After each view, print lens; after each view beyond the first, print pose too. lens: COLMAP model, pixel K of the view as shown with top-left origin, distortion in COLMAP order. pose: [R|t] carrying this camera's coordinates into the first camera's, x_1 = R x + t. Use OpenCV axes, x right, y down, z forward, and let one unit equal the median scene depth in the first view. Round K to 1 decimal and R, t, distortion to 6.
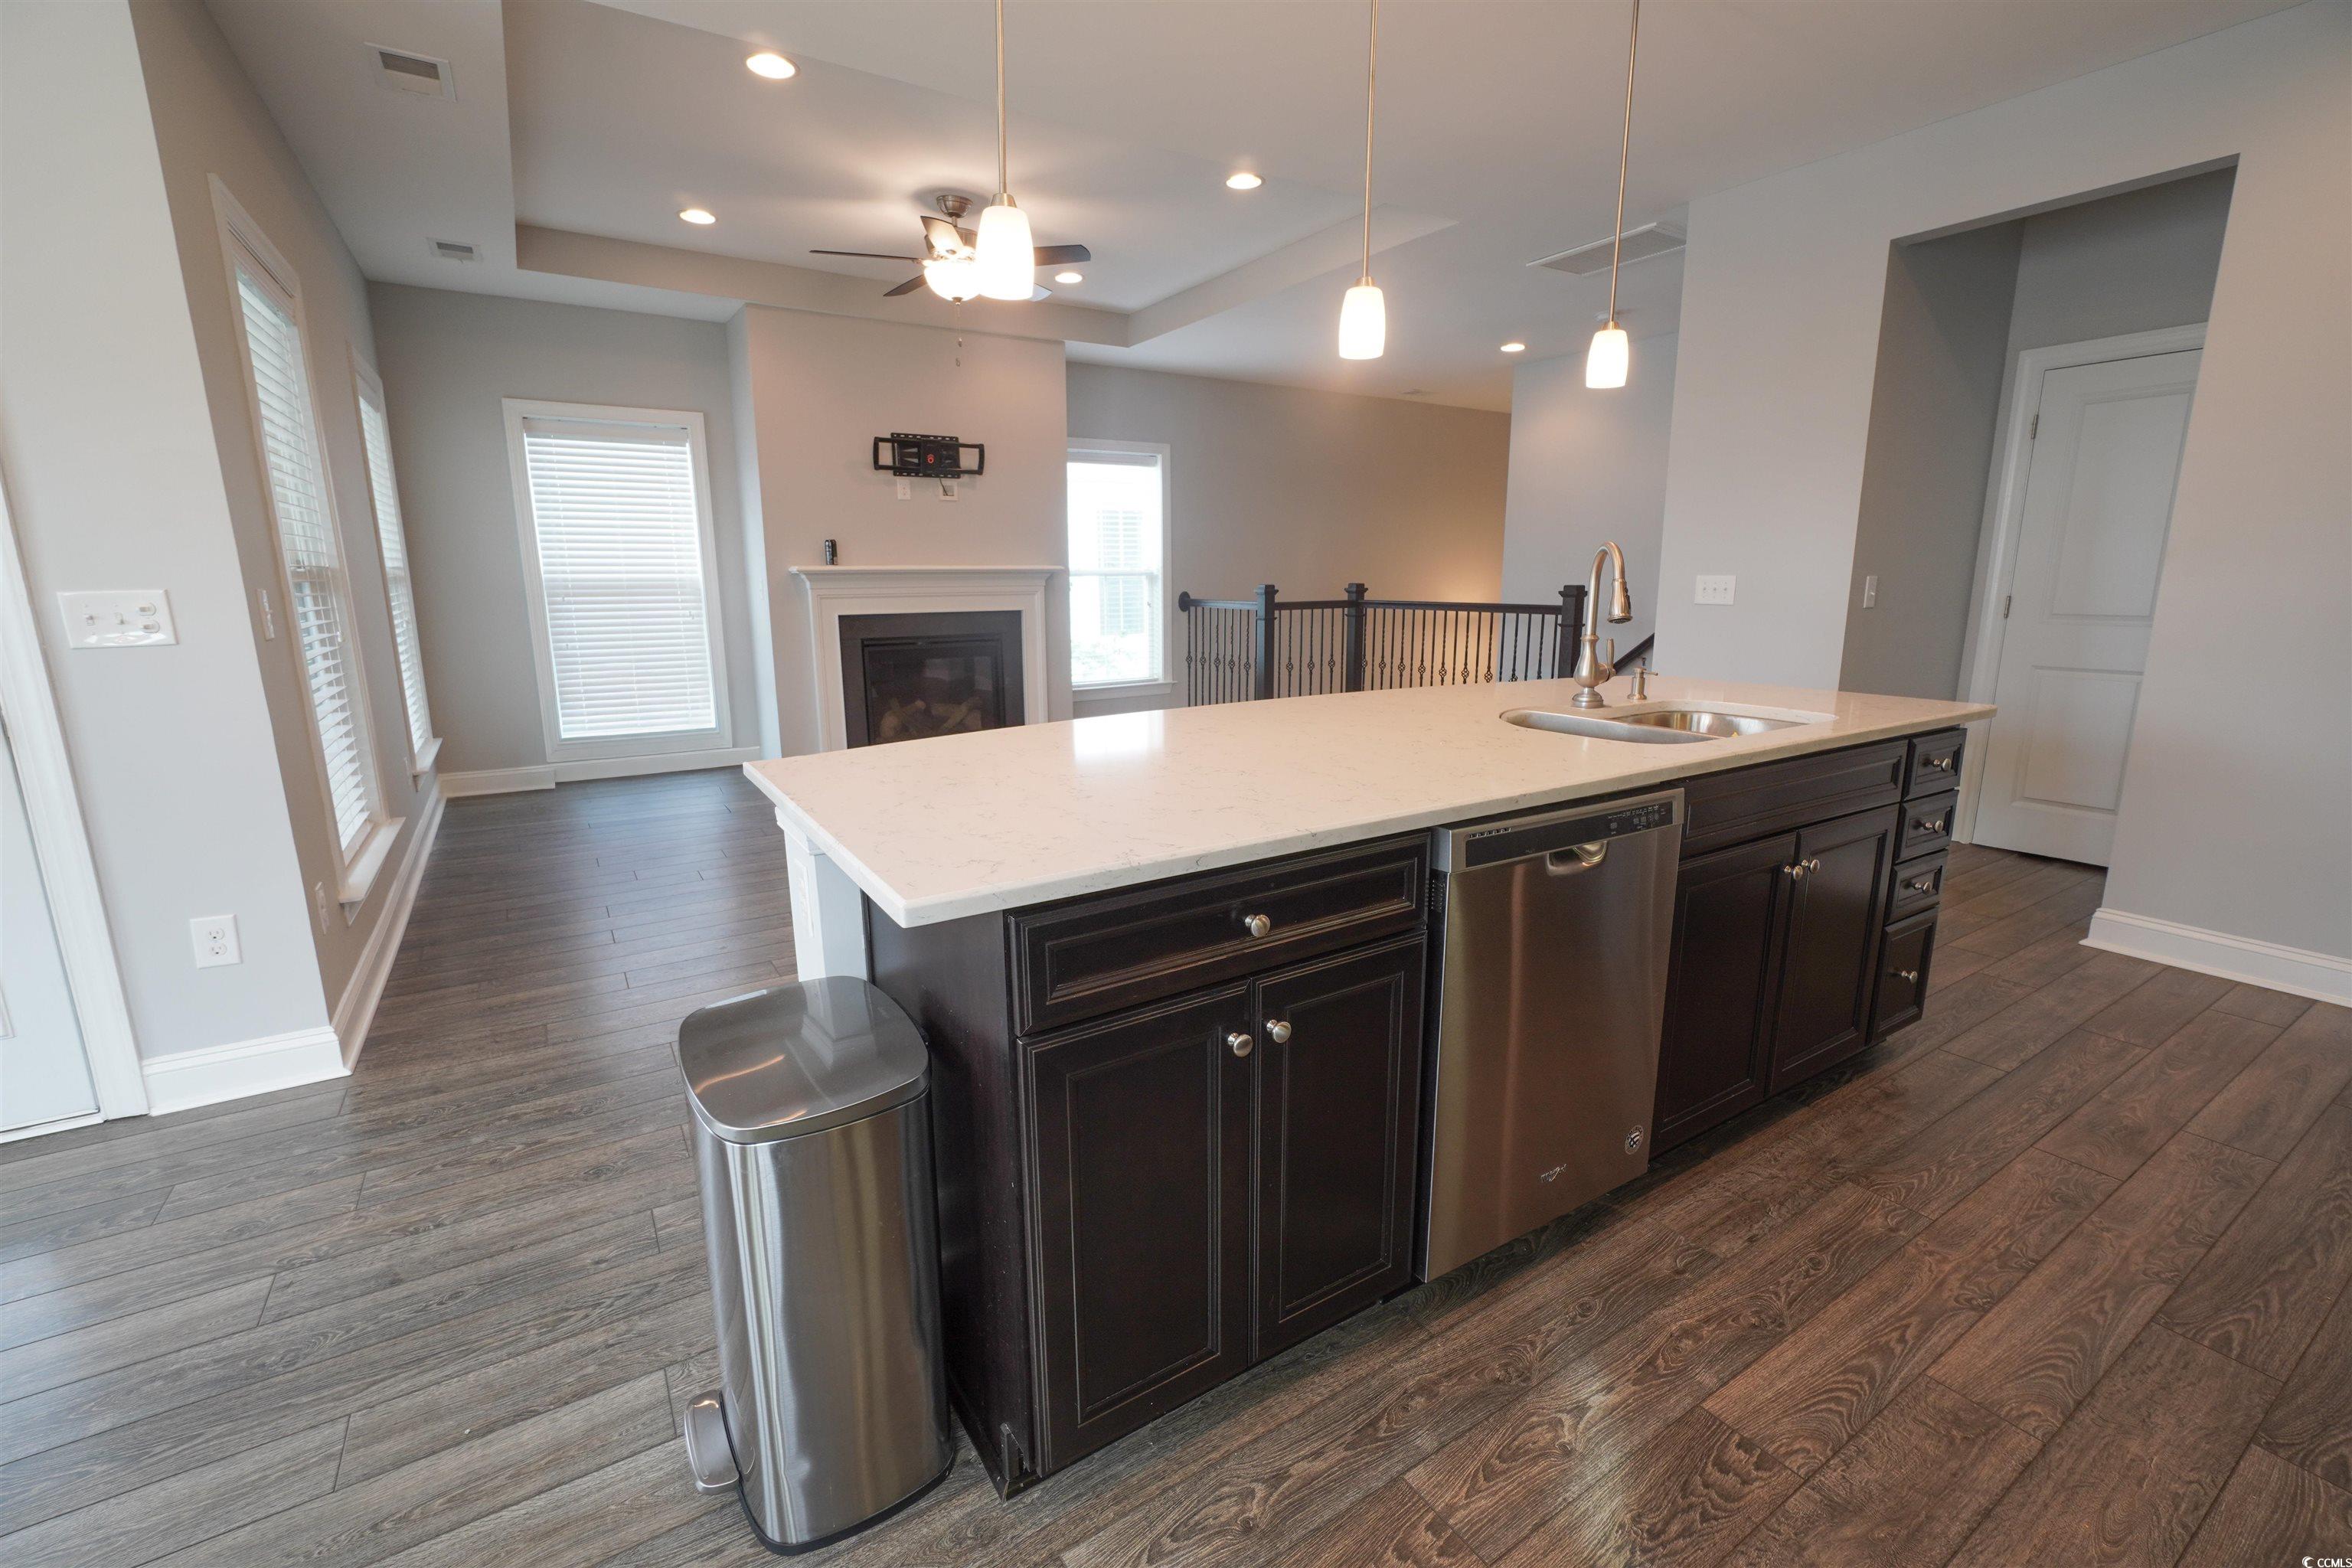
lens RADIAL K [[1006.3, 0, 1177.8], [0, 1006.3, 779.0], [0, 0, 1]] dist [-0.013999, 0.007120]
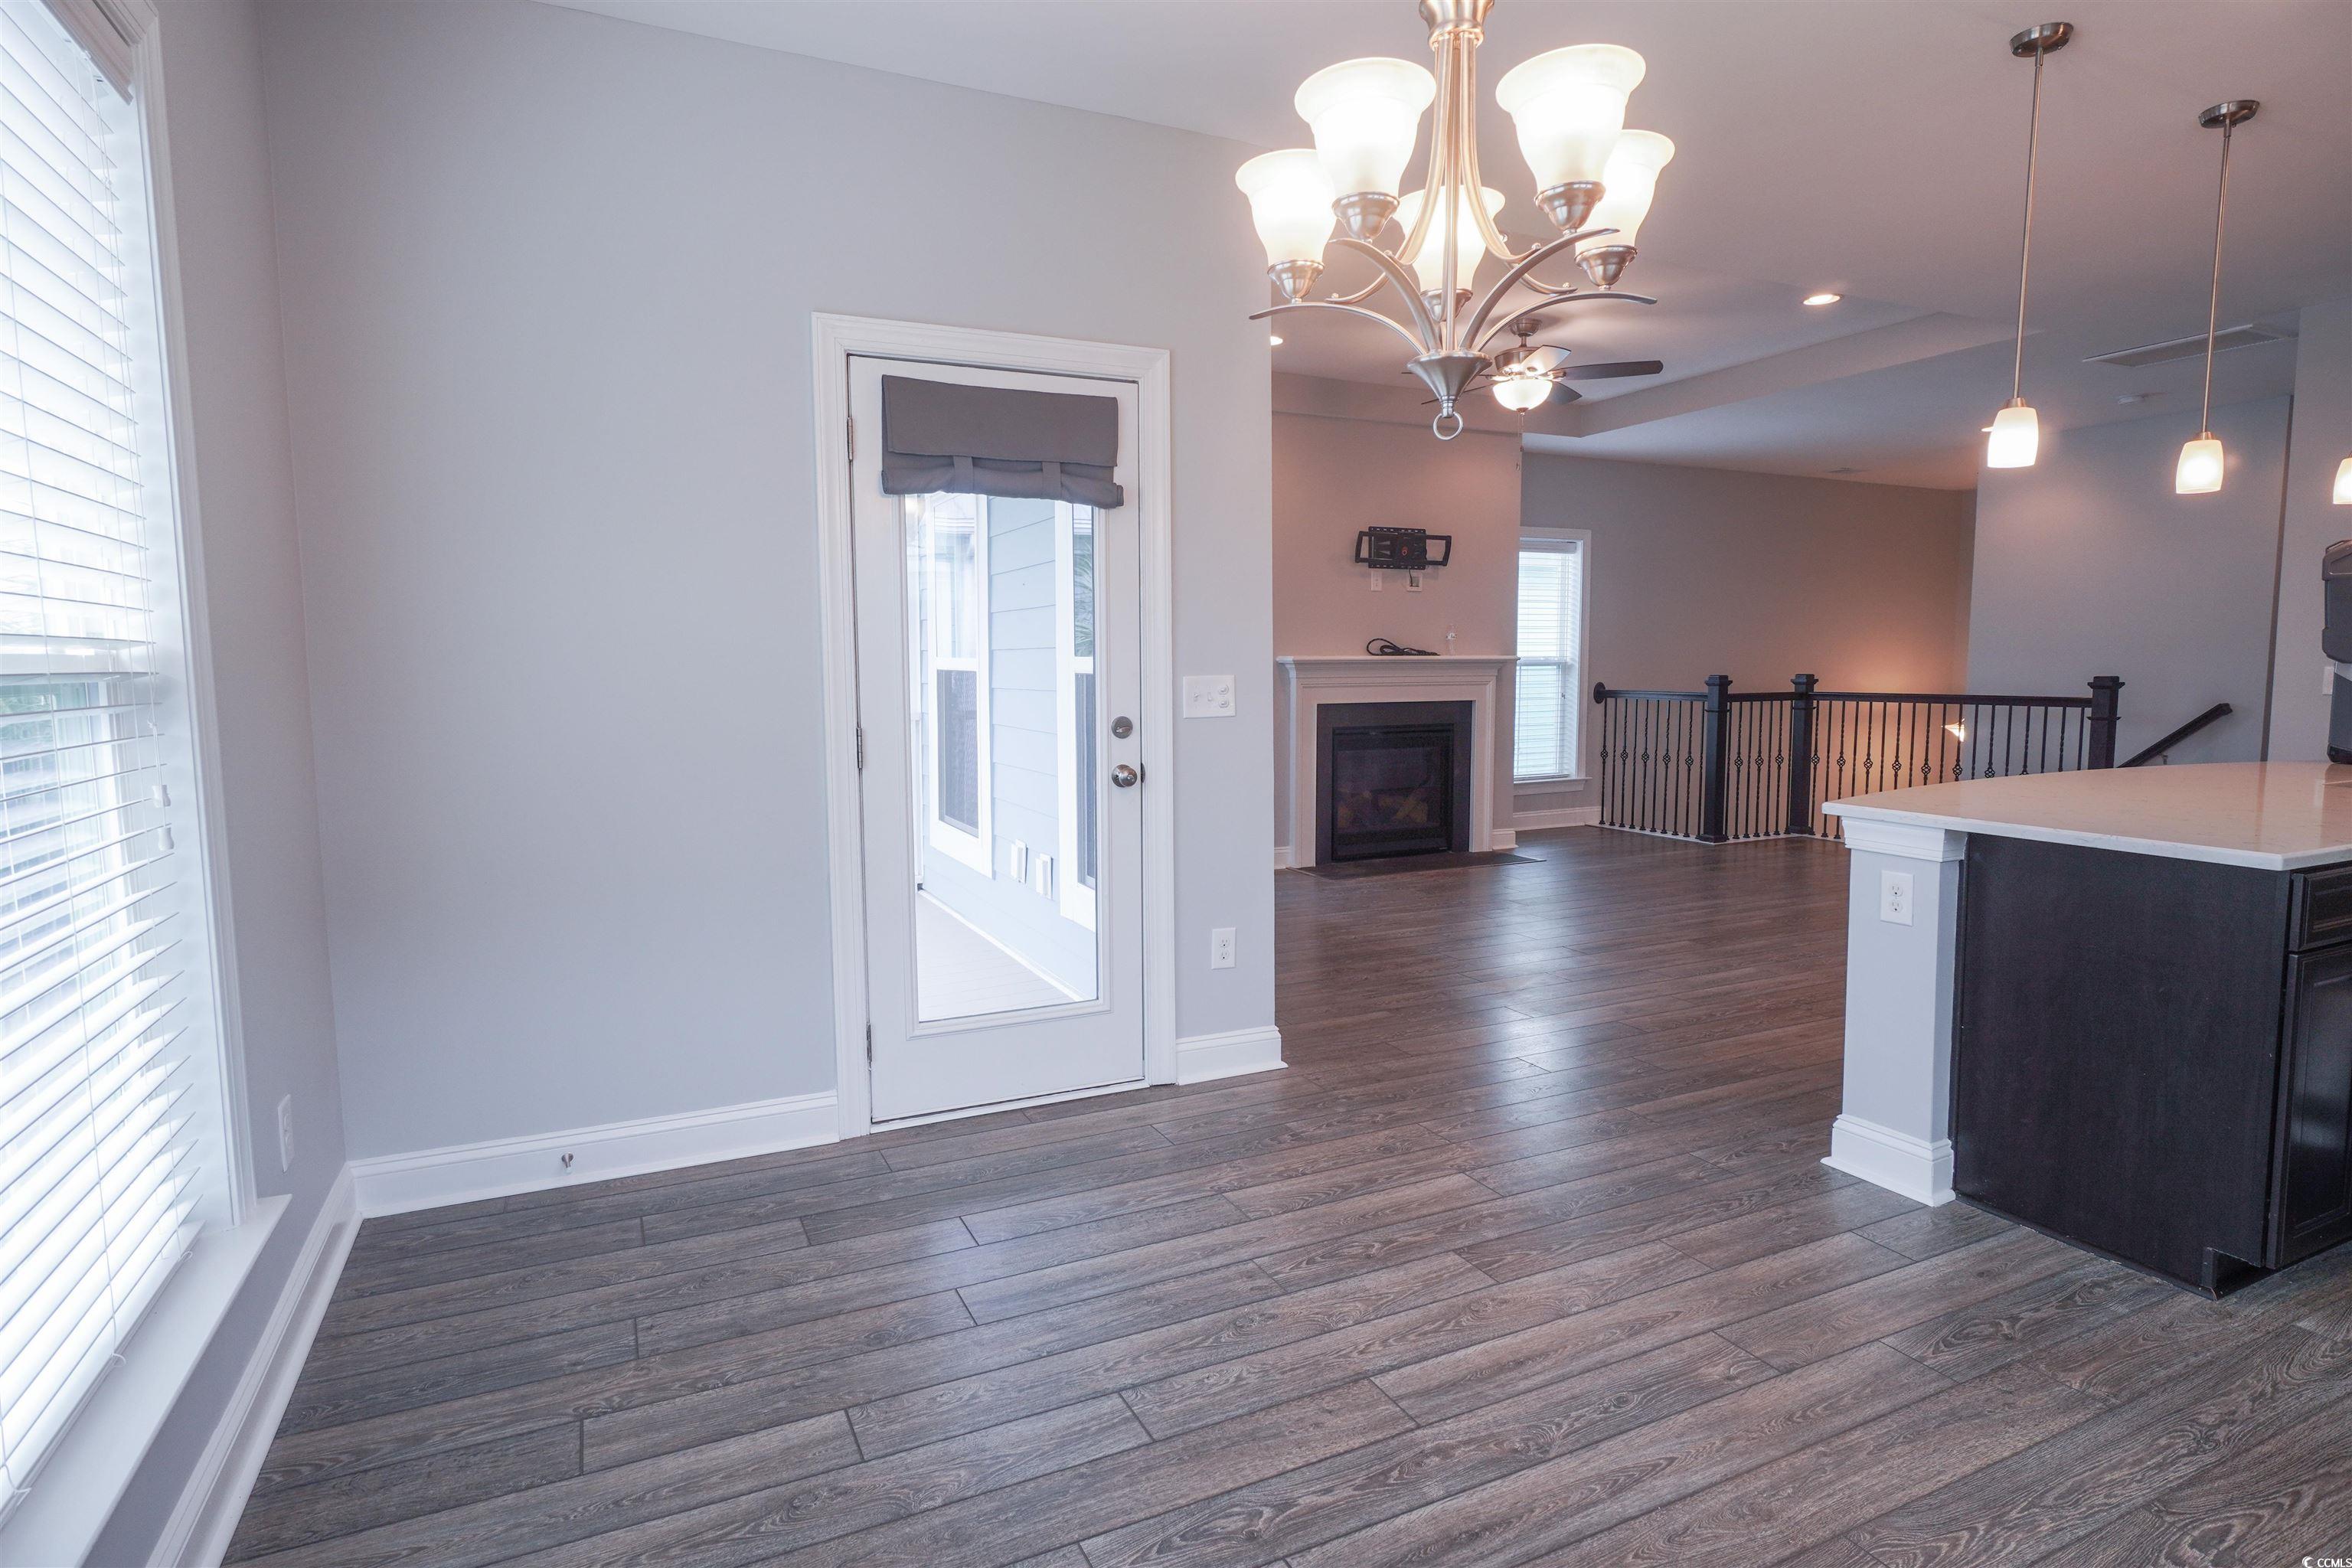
lens RADIAL K [[1232.5, 0, 1183.6], [0, 1232.5, 775.1], [0, 0, 1]] dist [-0.001362, 0.000063]
pose [[0.992943, 0.011901, -0.117993, -0.316926], [-0.024781, 0.993809, -0.108302, 0.043616], [0.115973, 0.110462, 0.987091, -0.220055]]
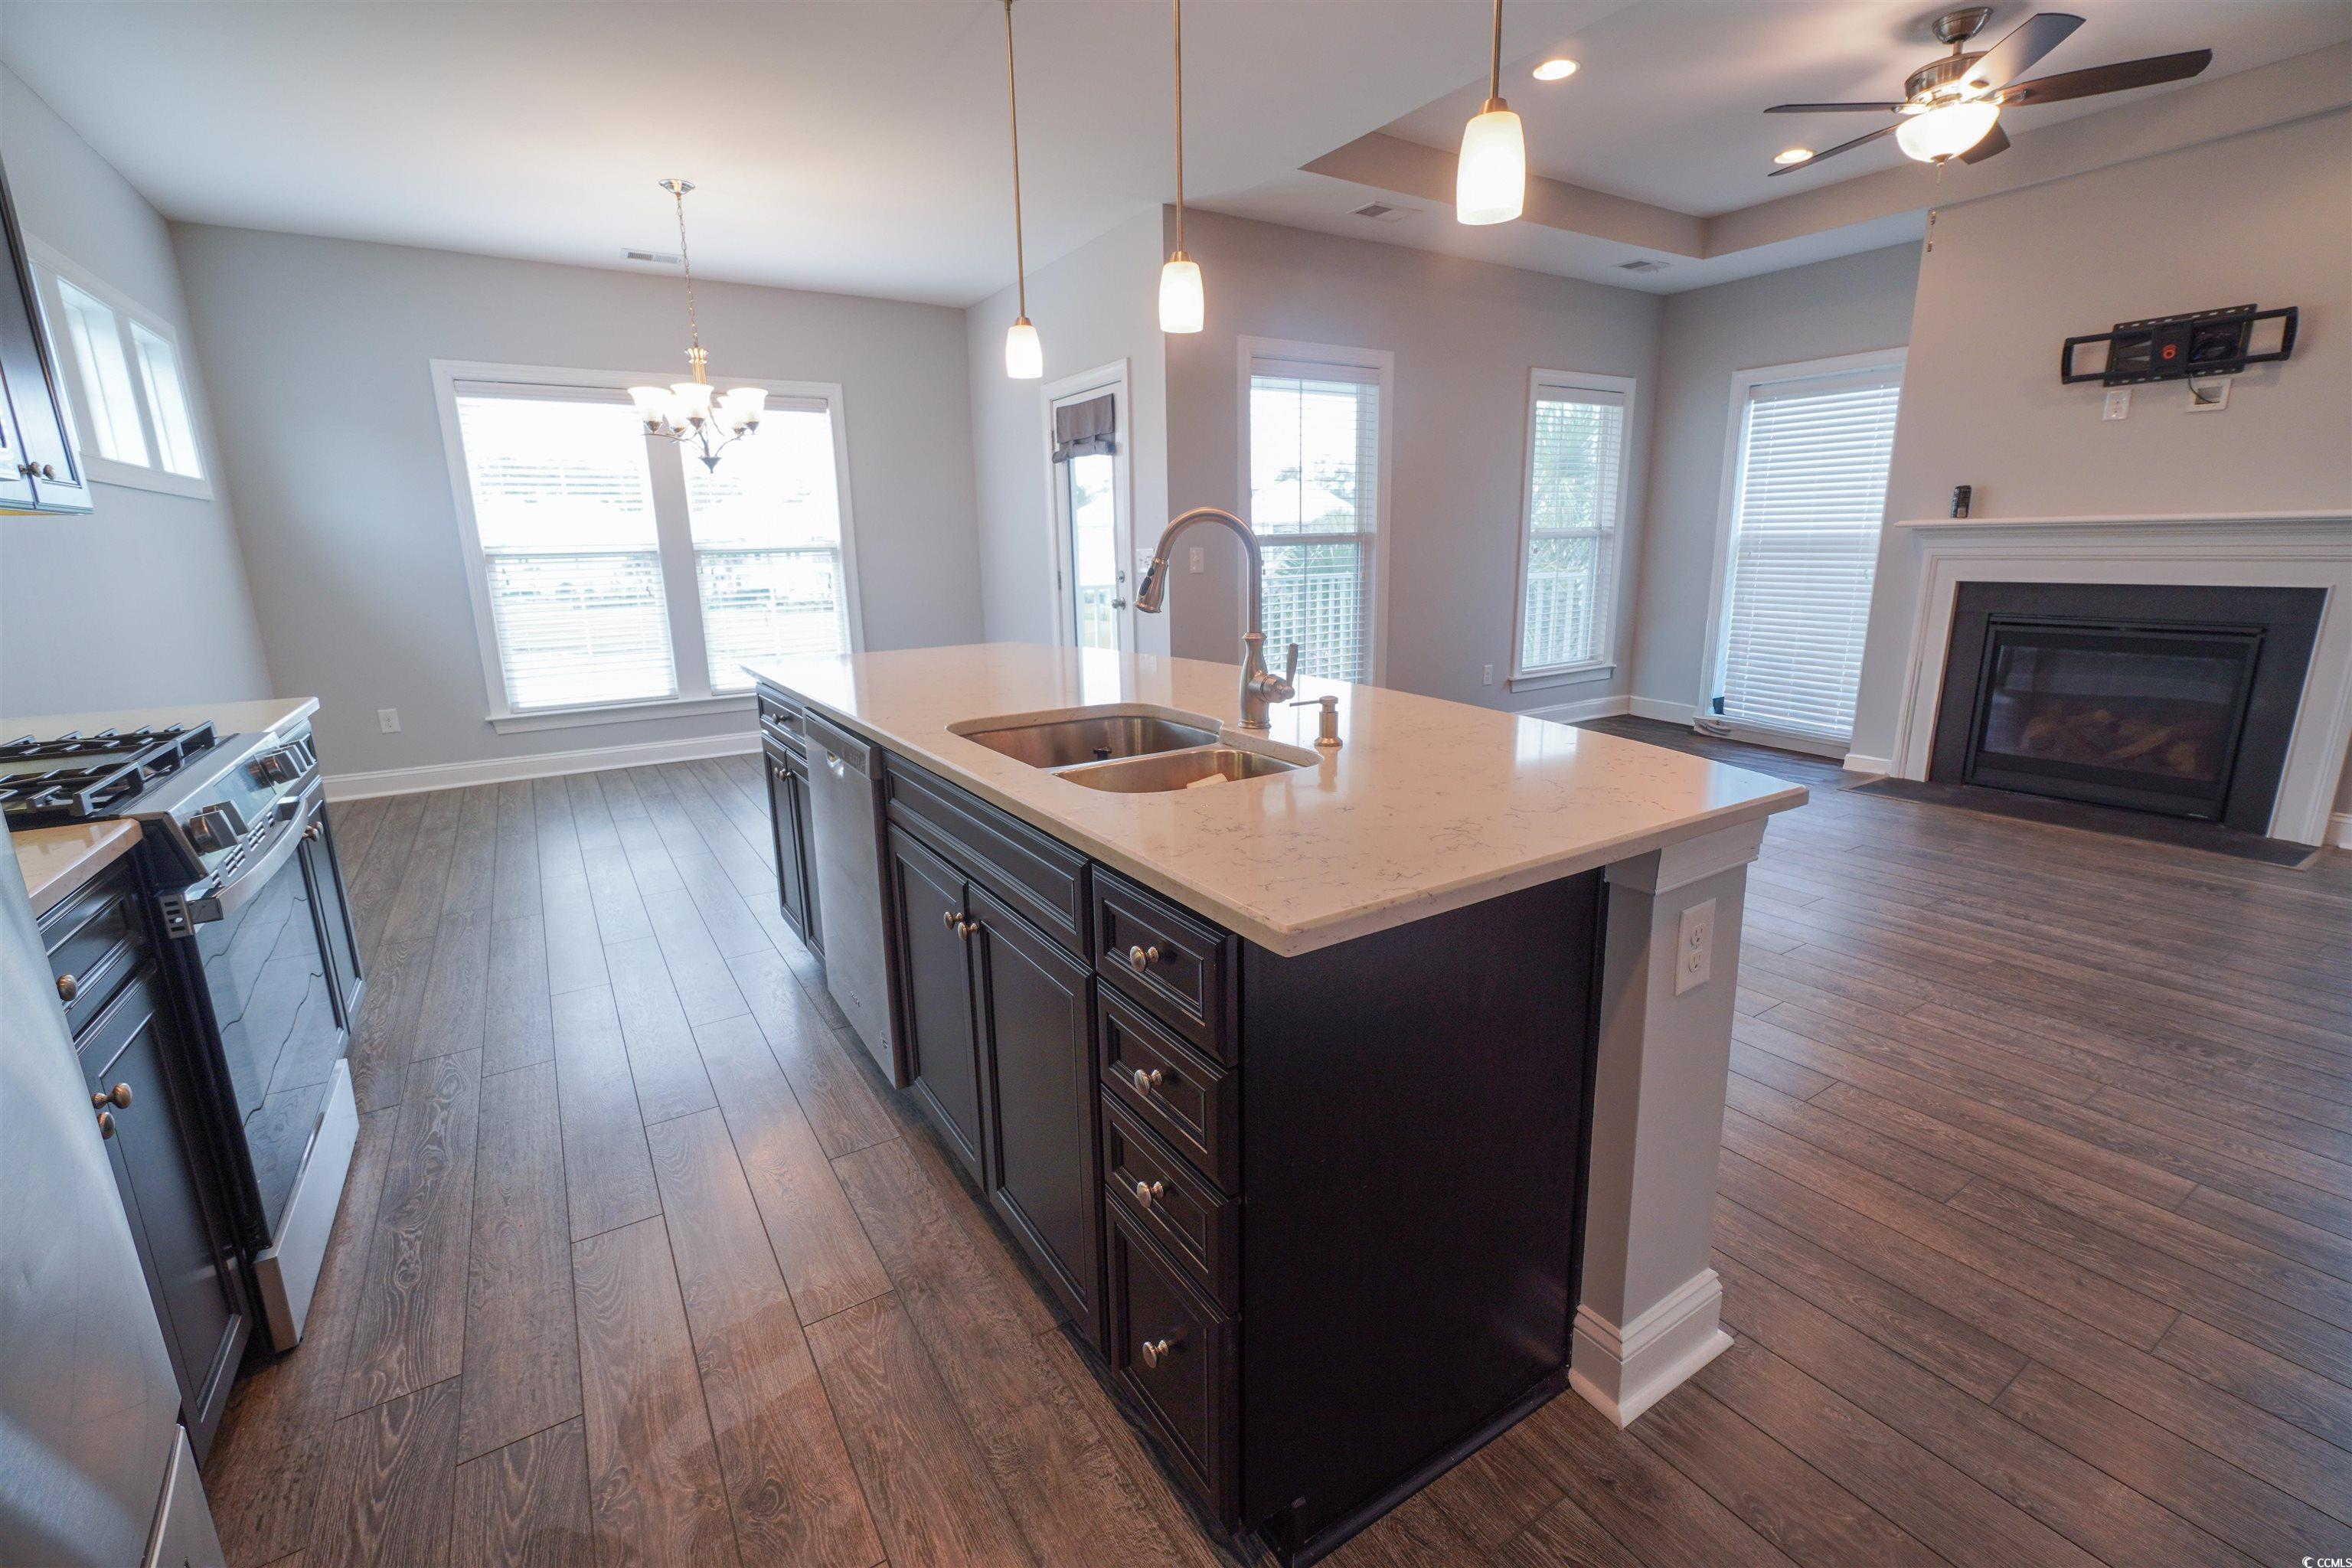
lens RADIAL K [[1006.3, 0, 1177.8], [0, 1006.3, 779.0], [0, 0, 1]] dist [-0.013999, 0.007120]
pose [[0.006595, 0.237451, -0.971377, 0.459629], [-0.182891, 0.955300, 0.232279, -0.082095], [0.983111, 0.176124, 0.049727, 0.370459]]
